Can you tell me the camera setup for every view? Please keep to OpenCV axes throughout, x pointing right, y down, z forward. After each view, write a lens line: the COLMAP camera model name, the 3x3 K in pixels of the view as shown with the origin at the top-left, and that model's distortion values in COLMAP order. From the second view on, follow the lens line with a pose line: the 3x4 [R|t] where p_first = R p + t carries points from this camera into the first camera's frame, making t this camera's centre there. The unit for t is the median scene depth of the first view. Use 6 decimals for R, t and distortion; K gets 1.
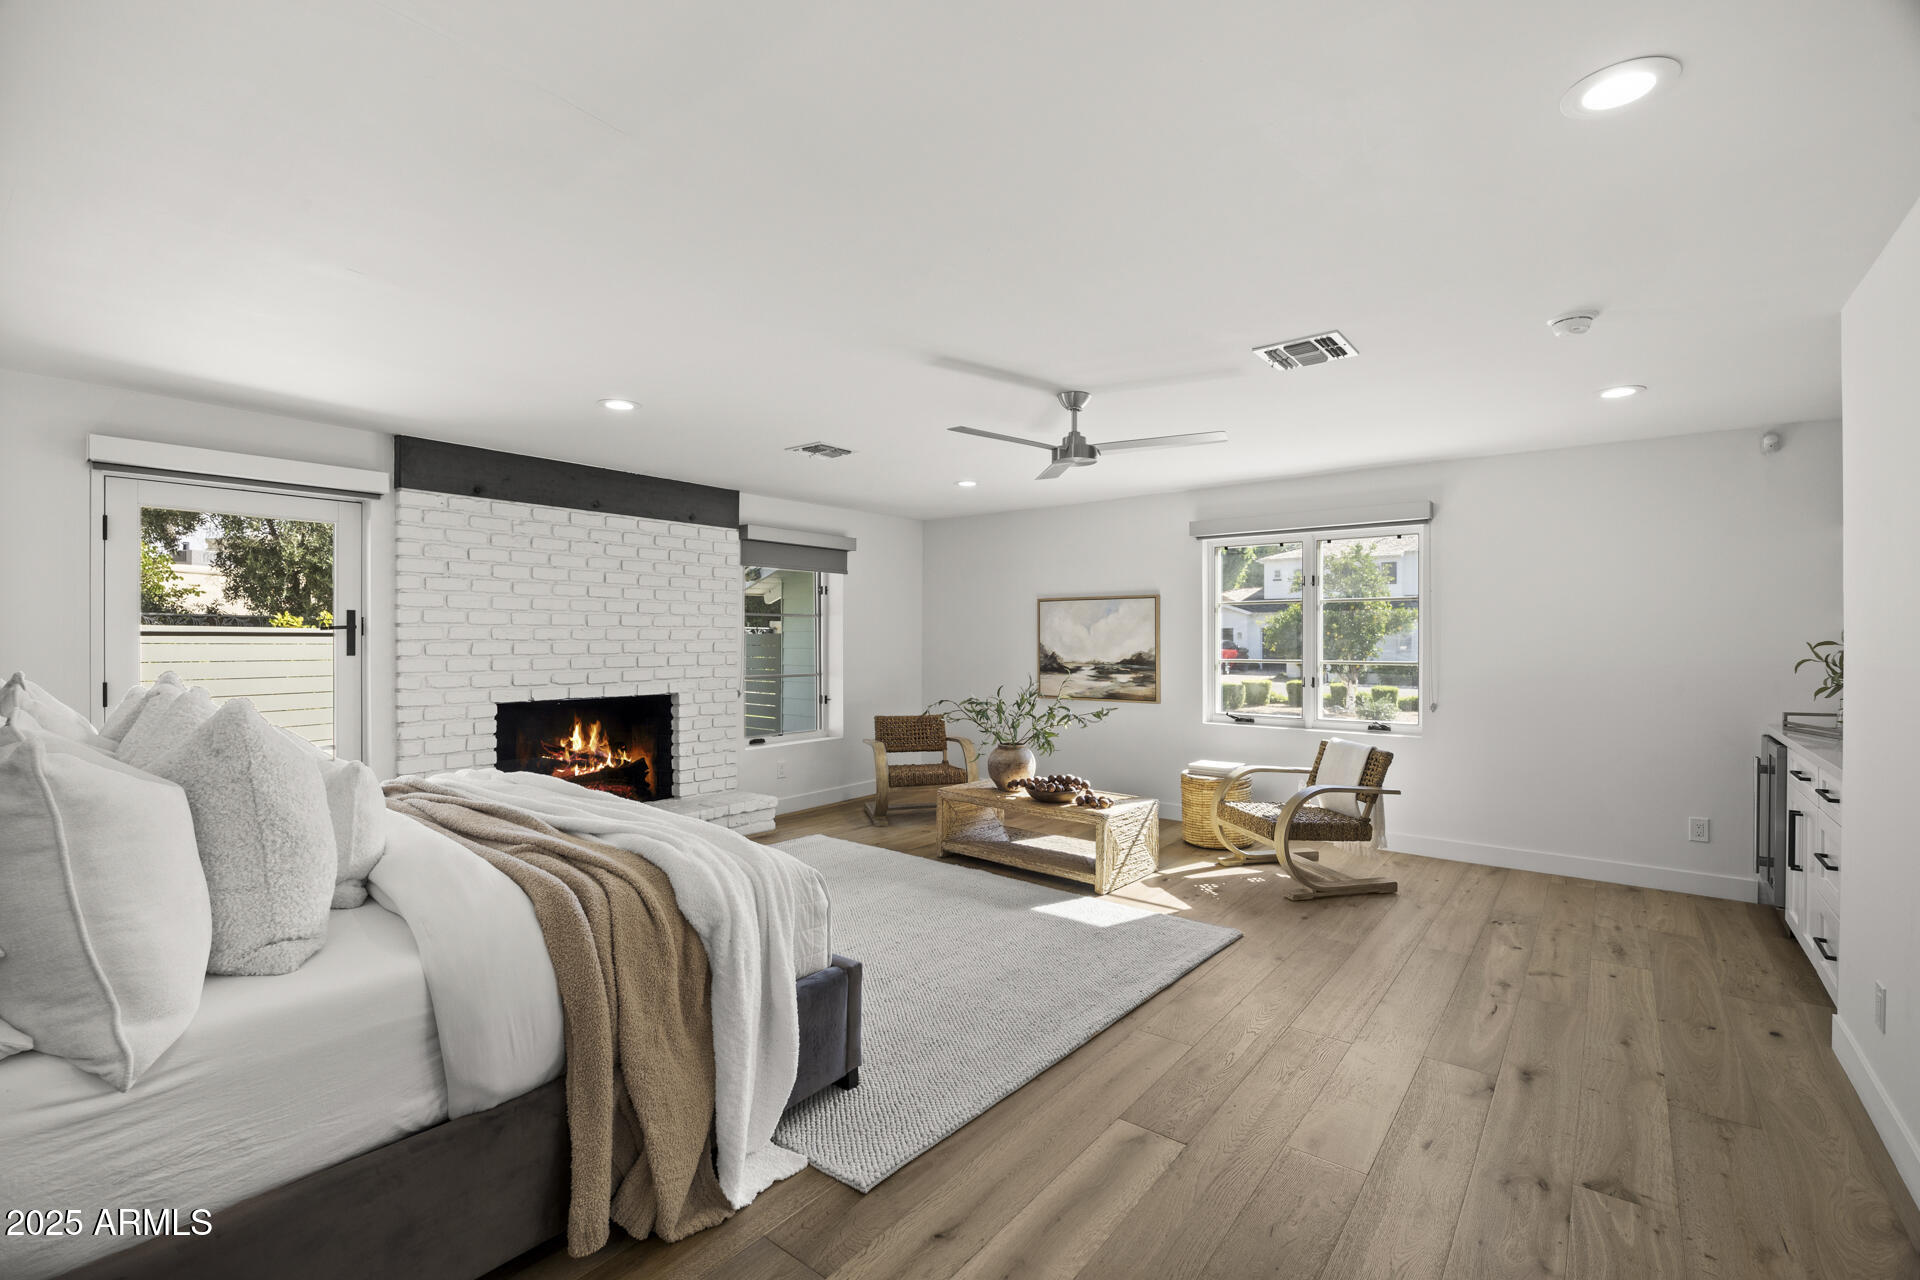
lens RADIAL K [[854.7, 0, 970.8], [0, 854.7, 631.5], [0, 0, 1]] dist [-0.002903, 0.000314]
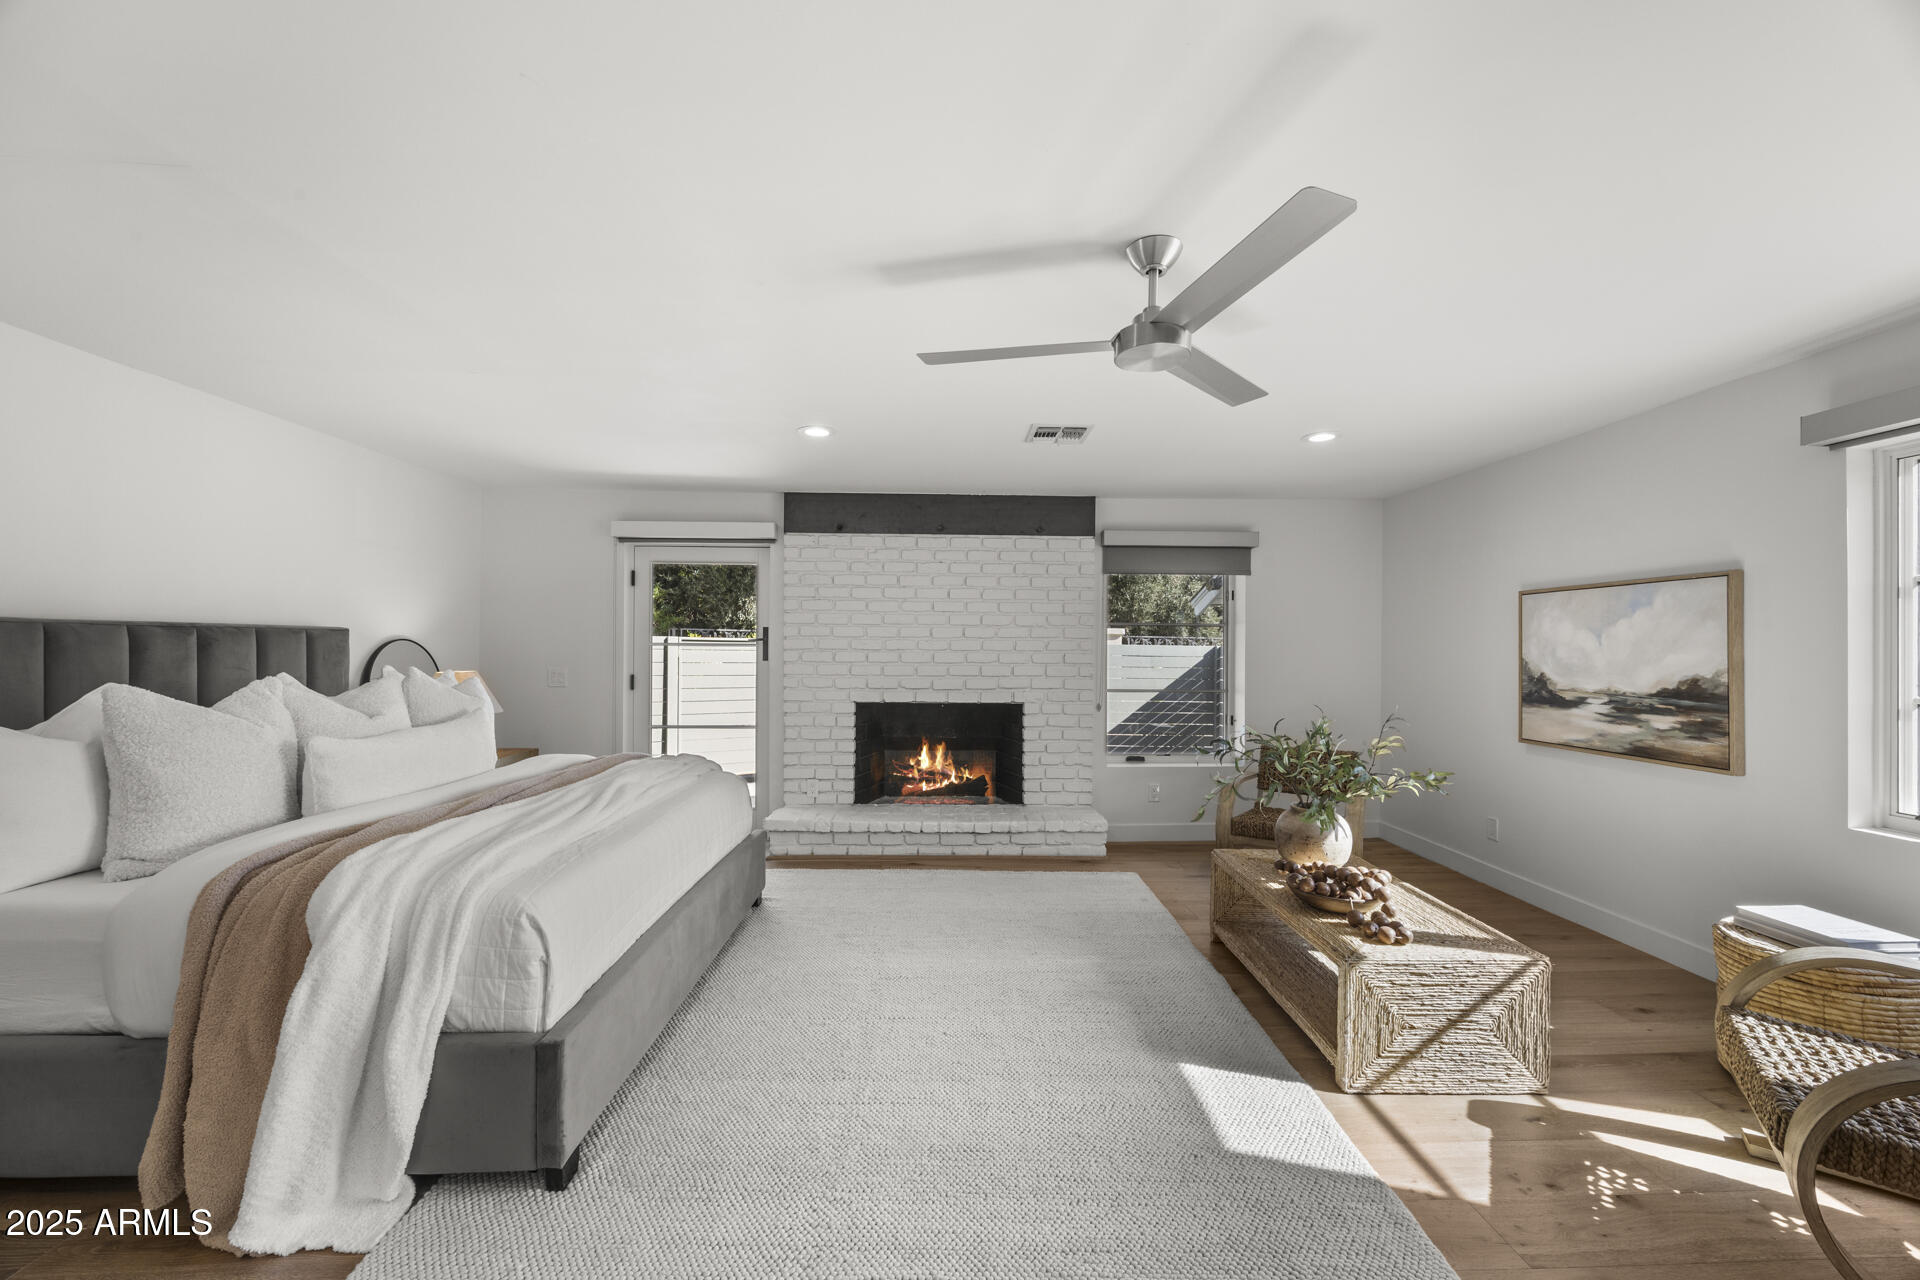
lens RADIAL K [[740.6, 0, 959.0], [0, 740.6, 645.1], [0, 0, 1]] dist [0.000117, -0.000510]
pose [[0.637811, -0.002255, -0.770189, 0.331717], [0.000615, 0.999997, -0.002418, 0.005812], [0.770193, 0.001068, 0.637811, 0.424408]]
